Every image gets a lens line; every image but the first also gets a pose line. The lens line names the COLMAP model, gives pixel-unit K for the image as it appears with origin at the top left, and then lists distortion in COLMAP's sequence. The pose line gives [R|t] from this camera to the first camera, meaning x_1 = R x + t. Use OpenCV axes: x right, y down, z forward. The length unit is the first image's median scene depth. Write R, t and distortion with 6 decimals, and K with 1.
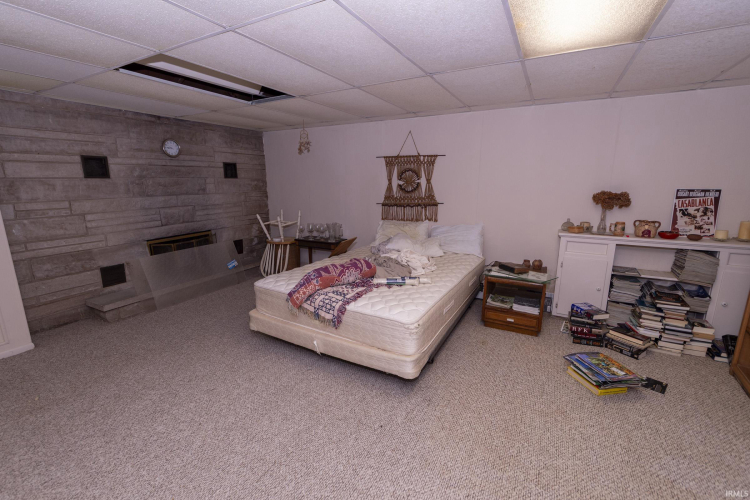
lens RADIAL K [[323.2, 0, 375.0], [0, 323.2, 250.0], [0, 0, 1]] dist [0.000136, 0.000233]
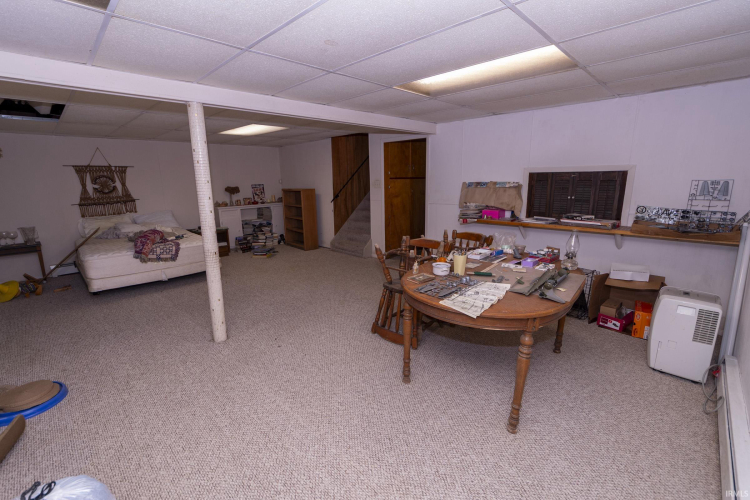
lens RADIAL K [[323.2, 0, 375.0], [0, 323.2, 250.0], [0, 0, 1]] dist [0.000136, 0.000233]
pose [[0.265076, -0.217715, 0.939327, -0.933865], [0.222555, 0.961686, 0.160093, 0.081268], [-0.938192, 0.166615, 0.303374, -0.414909]]
